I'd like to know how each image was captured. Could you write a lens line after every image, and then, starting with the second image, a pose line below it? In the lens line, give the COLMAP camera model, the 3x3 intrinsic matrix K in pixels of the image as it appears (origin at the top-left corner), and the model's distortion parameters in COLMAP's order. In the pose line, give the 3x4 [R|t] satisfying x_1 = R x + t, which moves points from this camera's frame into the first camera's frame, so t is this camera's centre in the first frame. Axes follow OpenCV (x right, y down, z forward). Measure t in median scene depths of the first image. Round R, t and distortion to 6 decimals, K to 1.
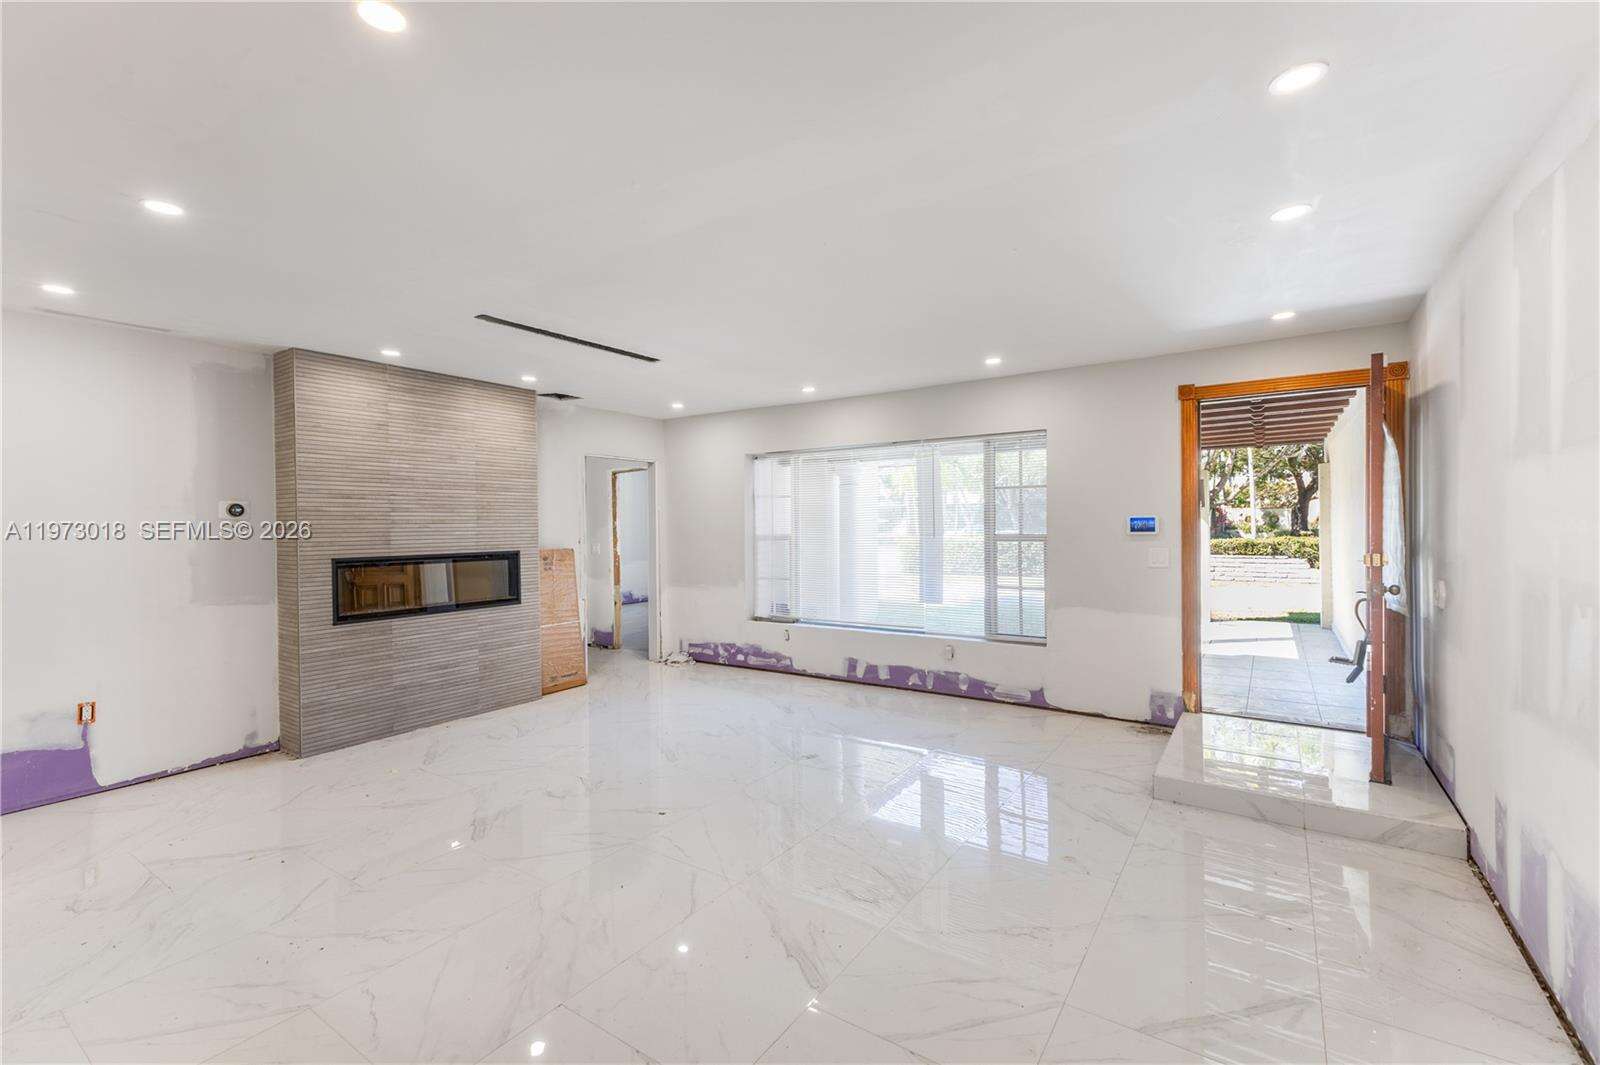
lens RADIAL K [[680.8, 0, 805.0], [0, 680.8, 528.3], [0, 0, 1]] dist [0.001933, -0.000430]
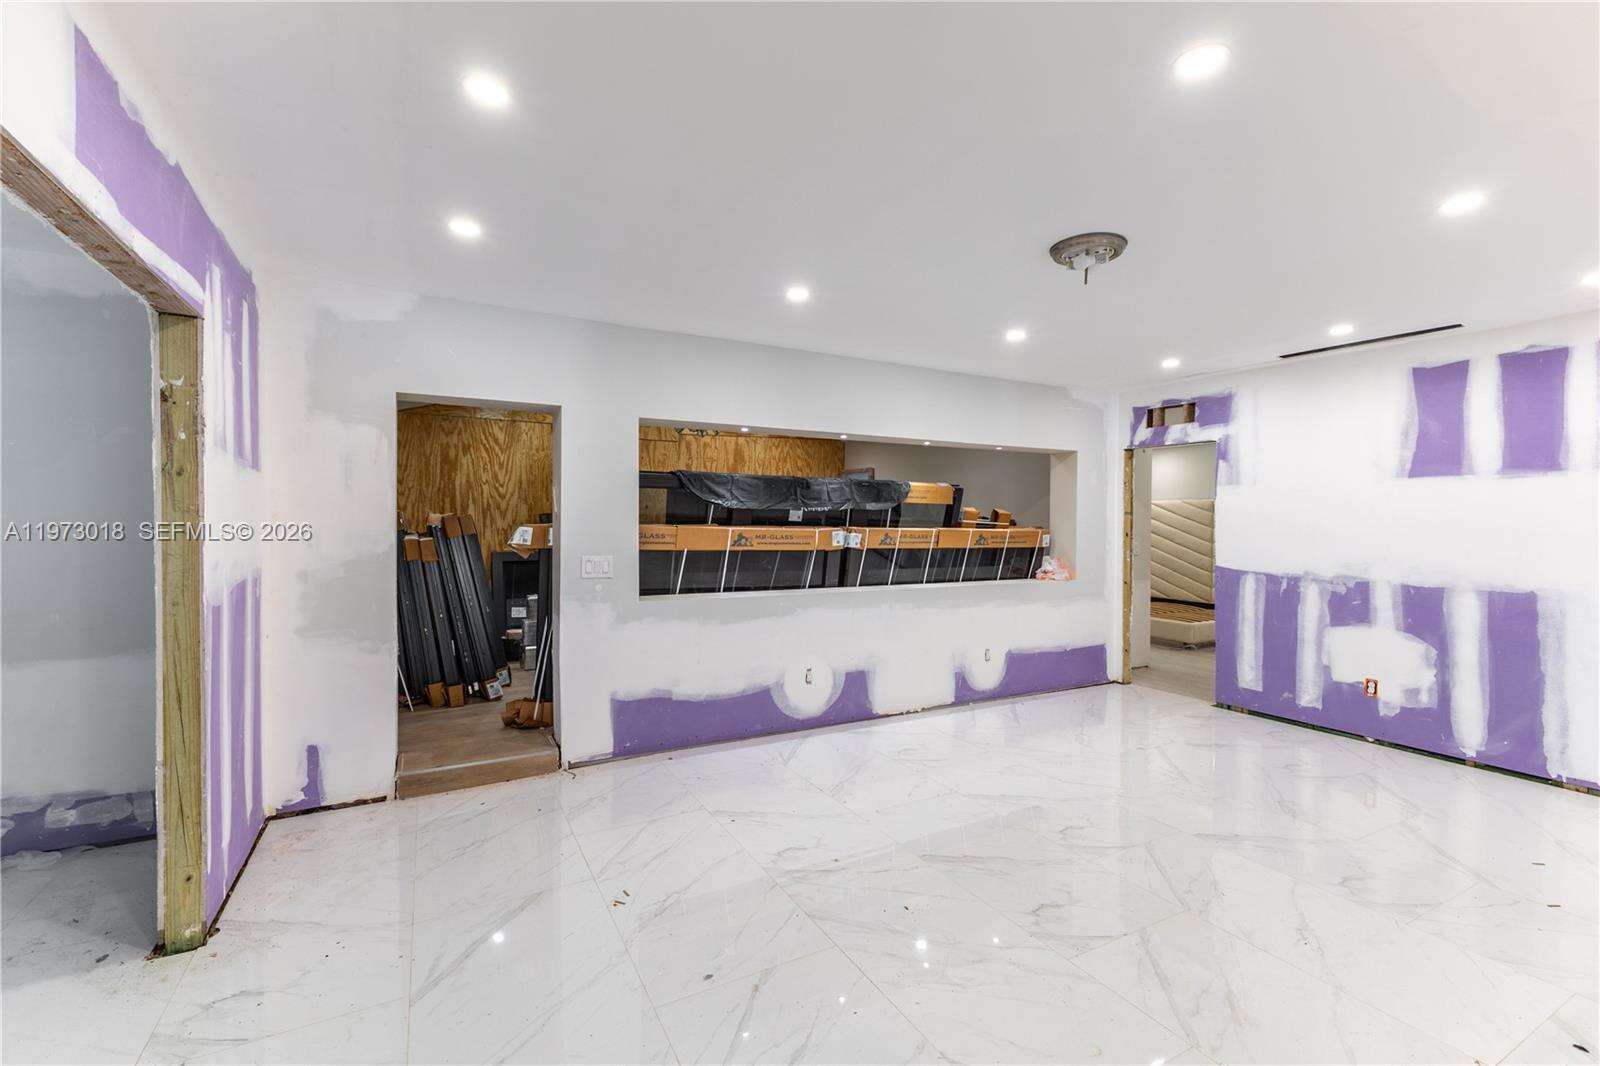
lens RADIAL K [[680.8, 0, 805.0], [0, 680.8, 528.8], [0, 0, 1]] dist [0.001933, -0.000430]
pose [[-0.454550, 0.021032, -0.890473, 0.370314], [-0.001118, 0.999707, 0.024183, -0.029579], [0.890720, 0.011988, -0.454393, 0.521223]]
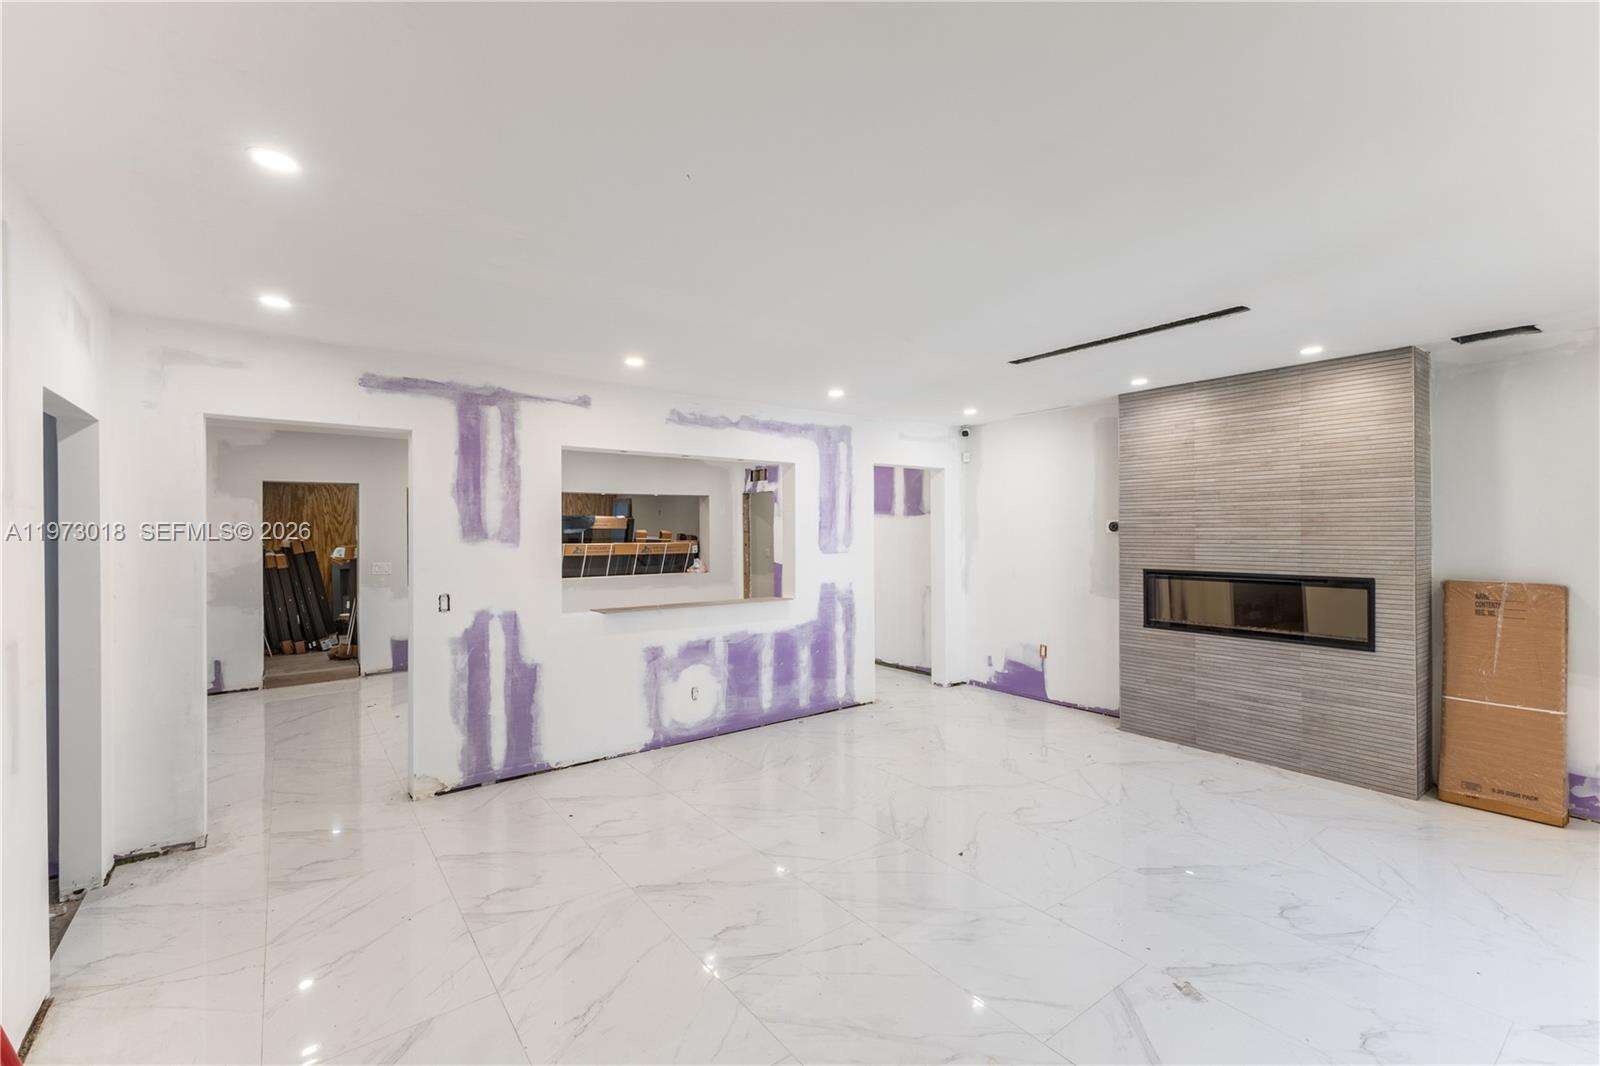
lens RADIAL K [[680.8, 0, 805.0], [0, 680.8, 528.8], [0, 0, 1]] dist [0.001933, -0.000430]
pose [[-0.316912, 0.015649, -0.948326, 0.544334], [0.008211, 0.999872, 0.013756, -0.041286], [0.948420, -0.003427, -0.316999, 0.780044]]
